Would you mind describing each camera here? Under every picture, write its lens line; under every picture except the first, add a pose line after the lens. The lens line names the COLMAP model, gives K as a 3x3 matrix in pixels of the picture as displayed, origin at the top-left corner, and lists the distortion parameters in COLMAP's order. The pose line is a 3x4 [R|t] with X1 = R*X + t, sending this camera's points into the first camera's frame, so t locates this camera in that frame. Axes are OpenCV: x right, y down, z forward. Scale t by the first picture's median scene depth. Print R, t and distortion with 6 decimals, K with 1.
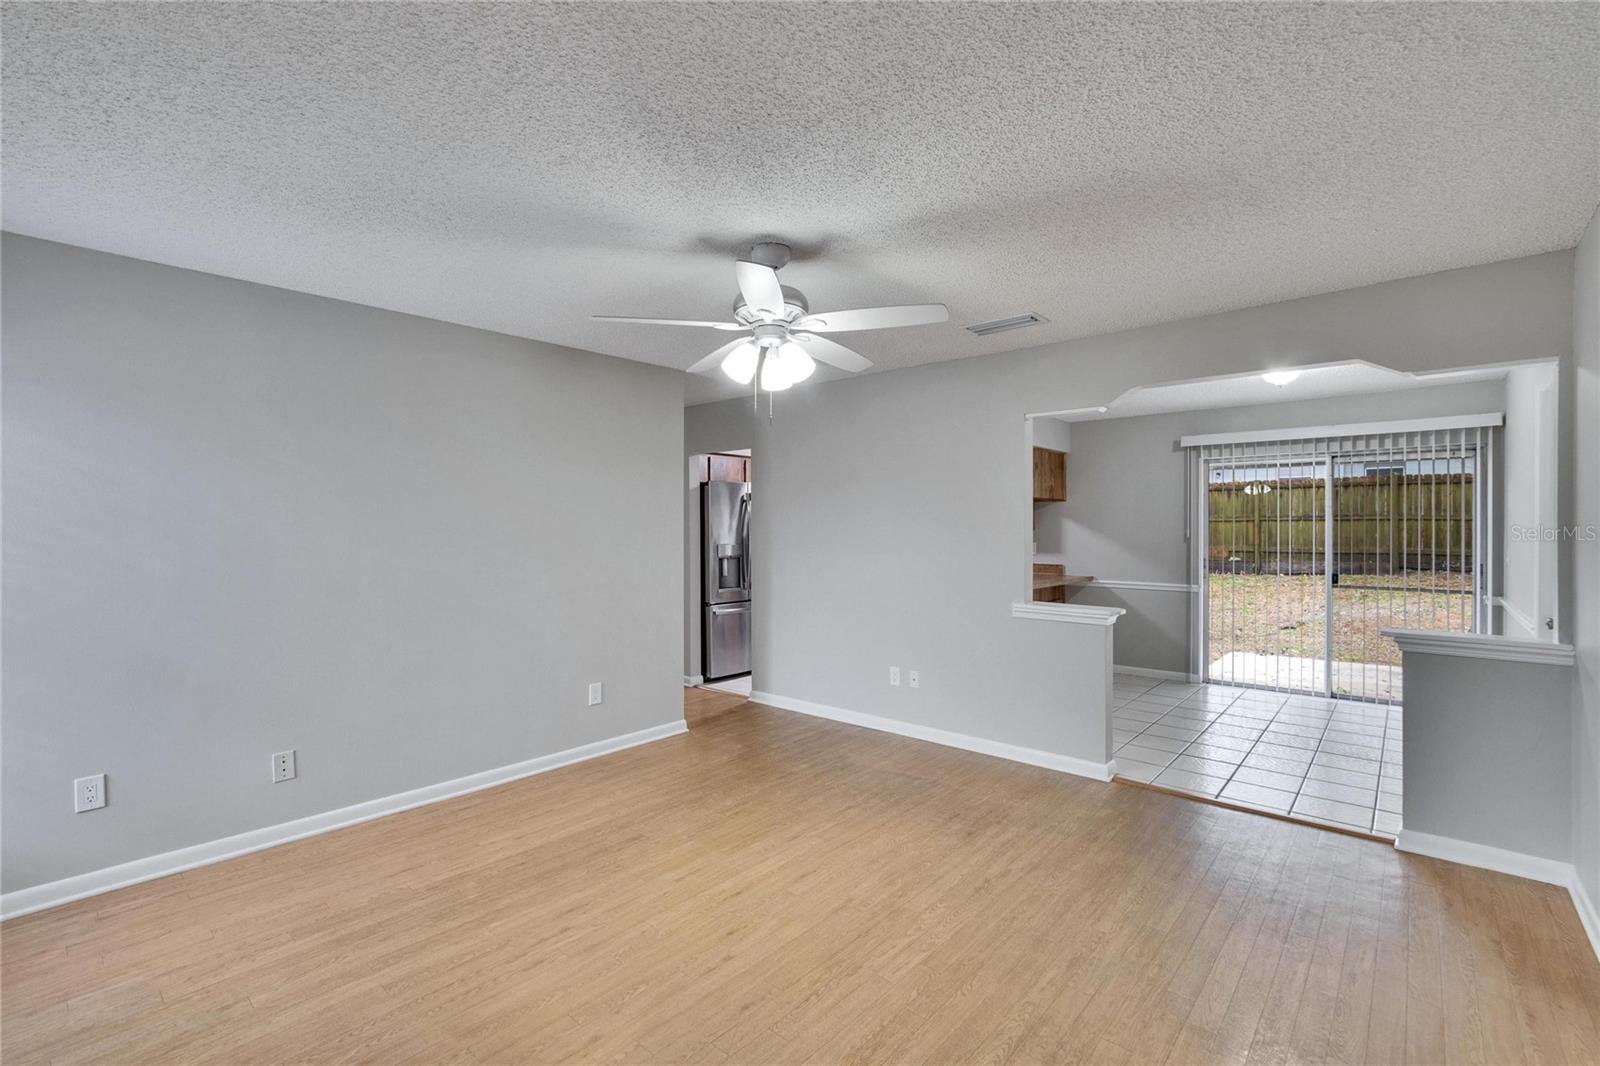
lens RADIAL K [[713.3, 0, 800.0], [0, 713.3, 533.0], [0, 0, 1]] dist [-0.004648, -0.000478]
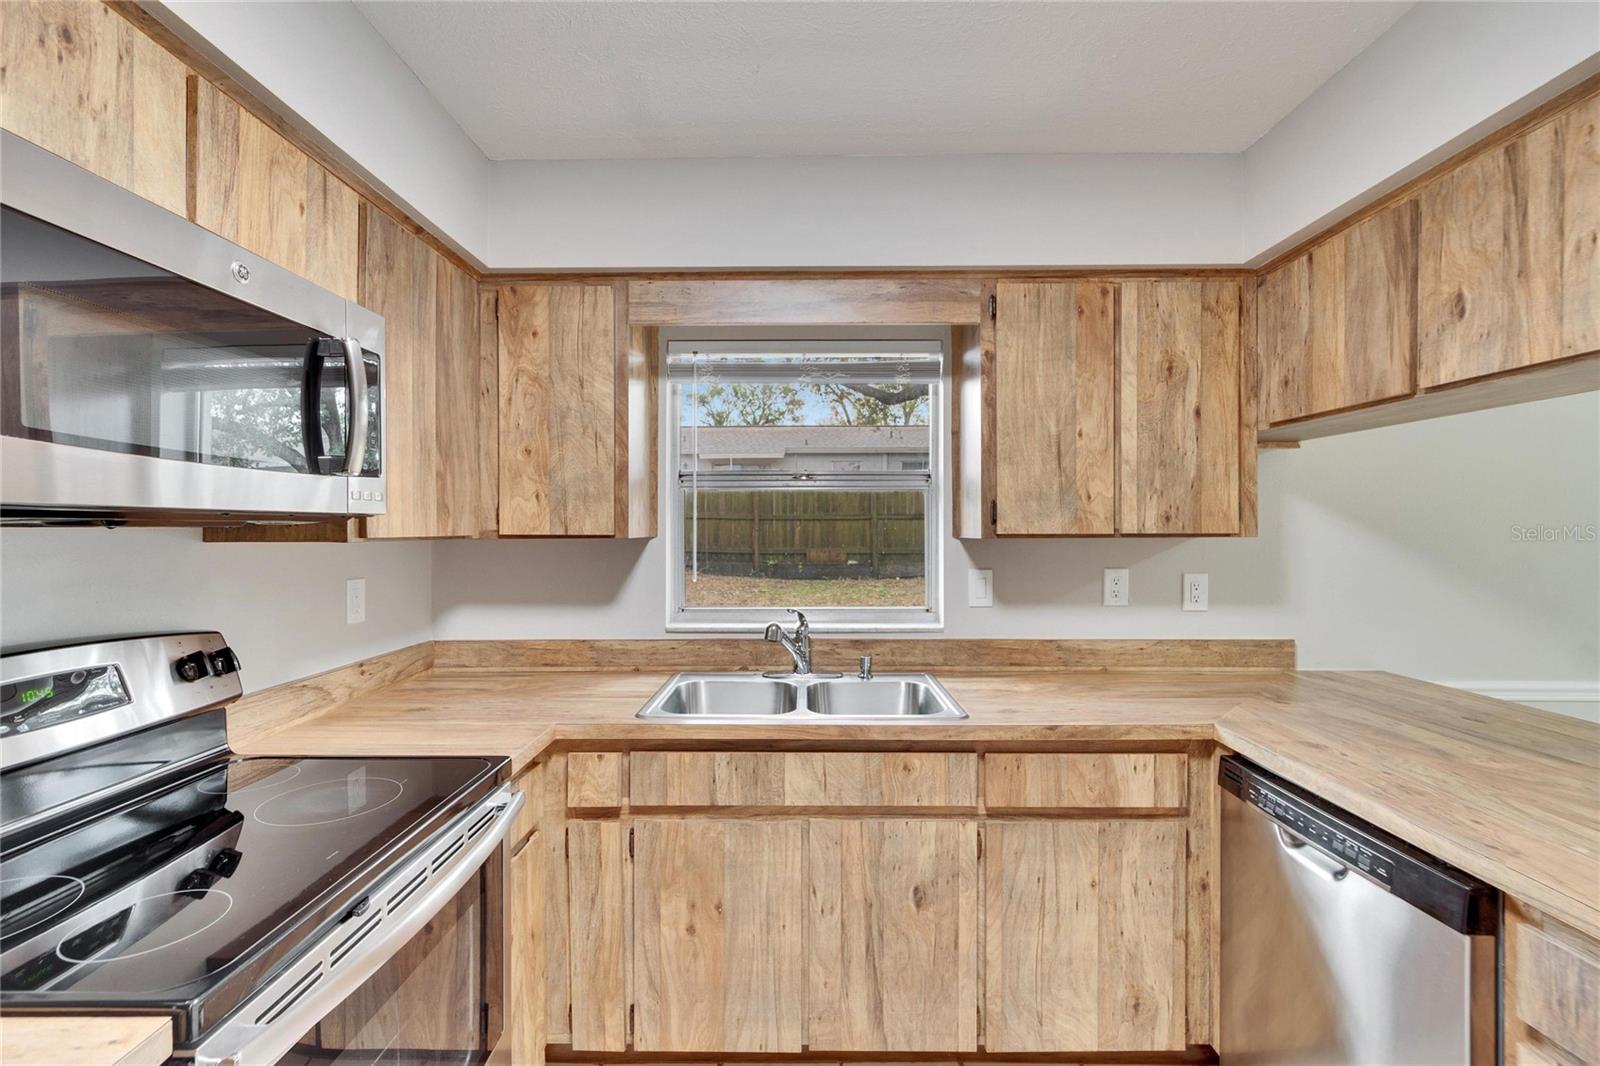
lens RADIAL K [[701.5, 0, 800.0], [0, 701.5, 533.0], [0, 0, 1]] dist [-0.000718, -0.000042]
pose [[0.759021, -0.006846, 0.651030, -0.023170], [0.006227, 0.999975, 0.003256, -0.009977], [-0.651036, 0.001583, 0.759045, 1.259264]]
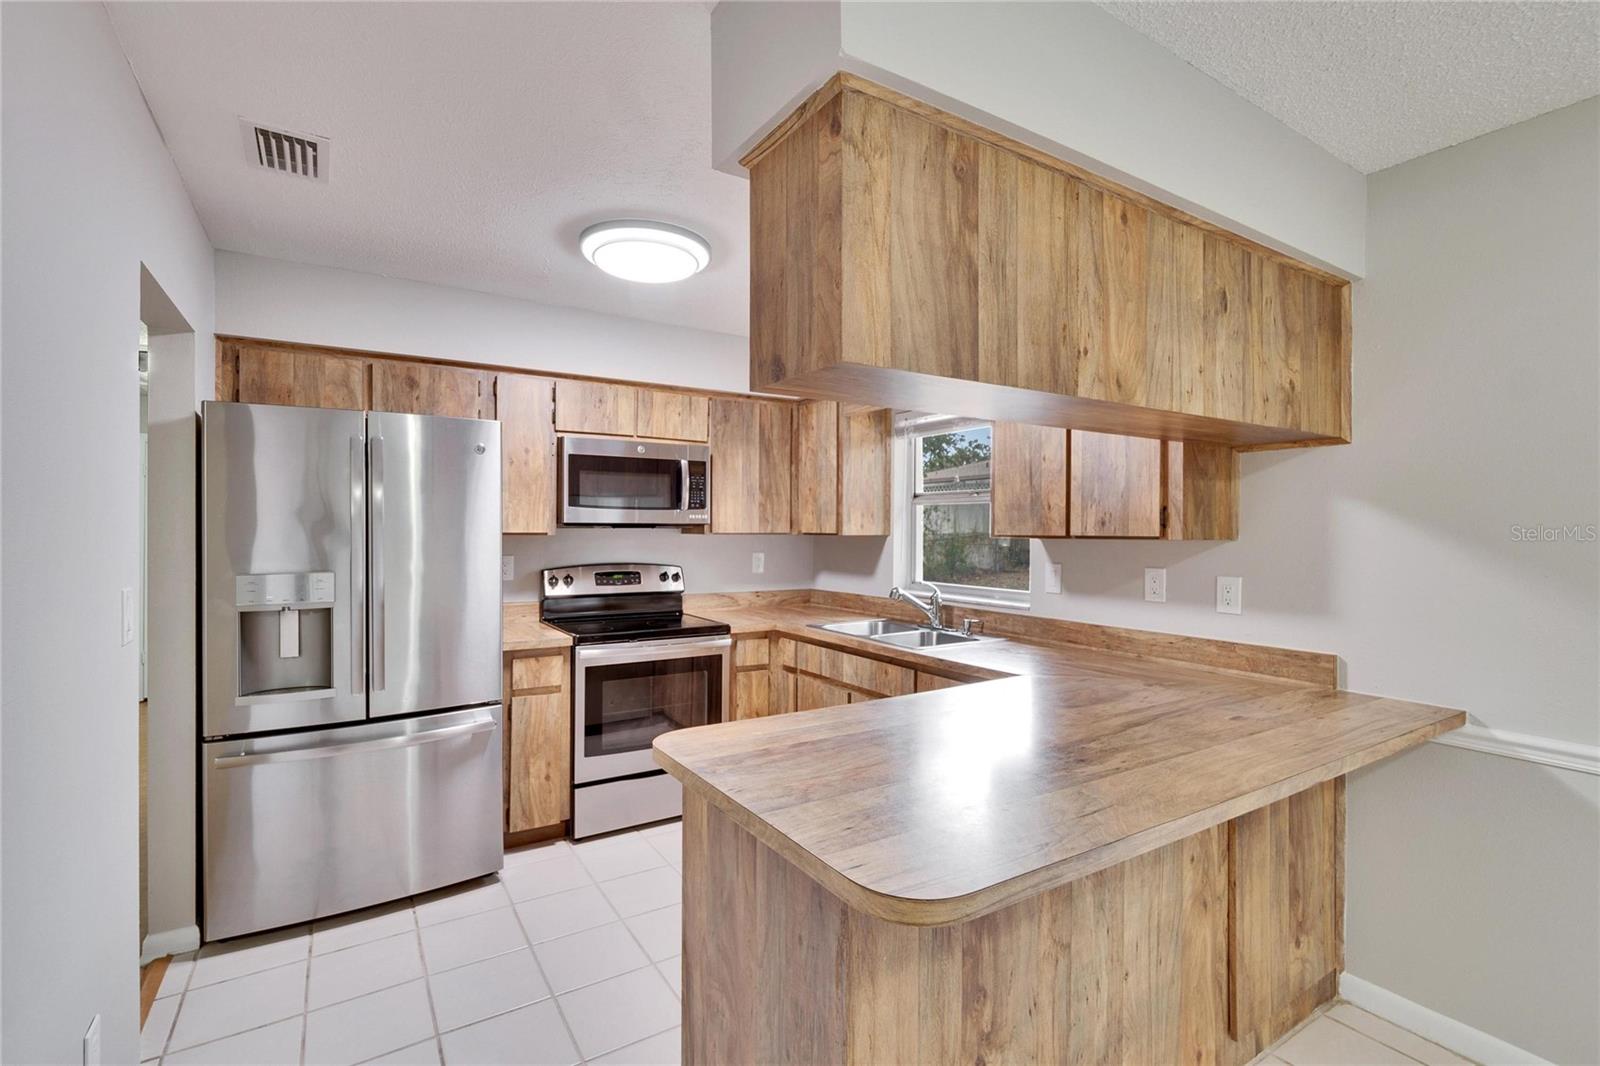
lens RADIAL K [[723.9, 0, 800.0], [0, 723.9, 533.0], [0, 0, 1]] dist [-0.001253, -0.000325]
pose [[0.959914, 0.004452, -0.280258, 0.330690], [-0.004978, 0.999987, -0.001168, -0.007549], [0.280249, 0.002516, 0.959924, 0.898796]]
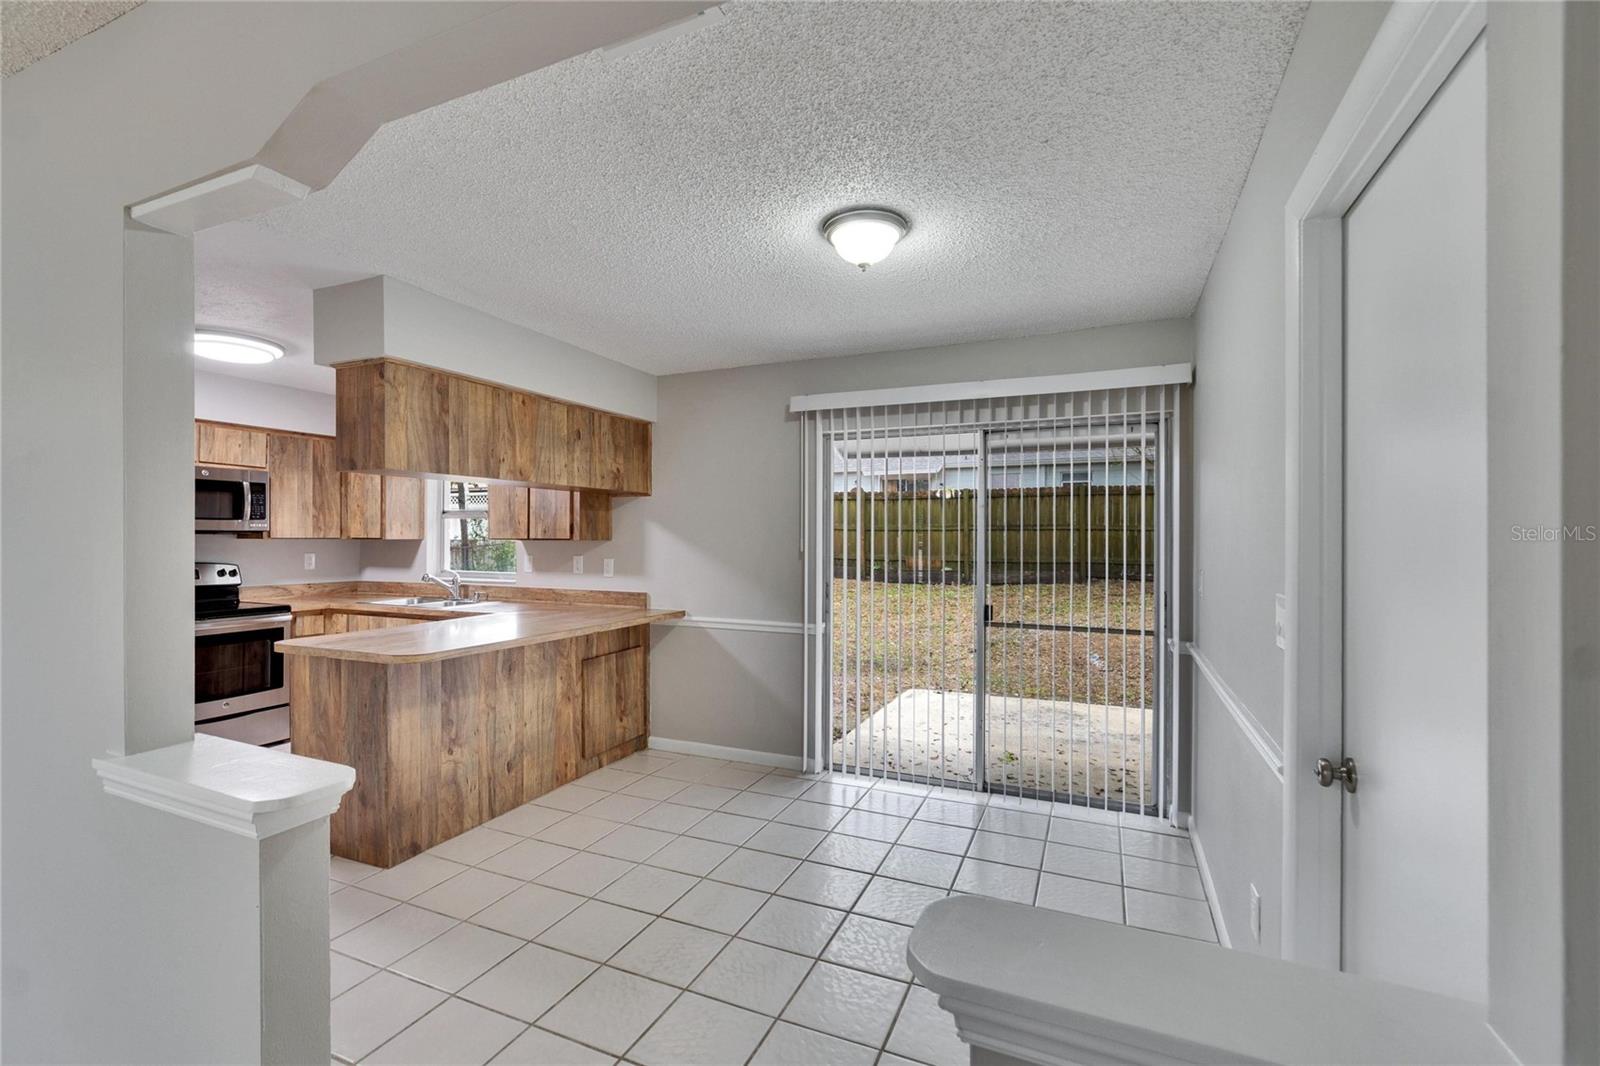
lens RADIAL K [[706.7, 0, 800.4], [0, 706.7, 538.8], [0, 0, 1]] dist [-0.001485, -0.000257]
pose [[0.954108, 0.001930, 0.299455, 0.431113], [-0.000833, 0.999992, -0.003793, -0.003595], [-0.299460, 0.003370, 0.954103, 0.466783]]
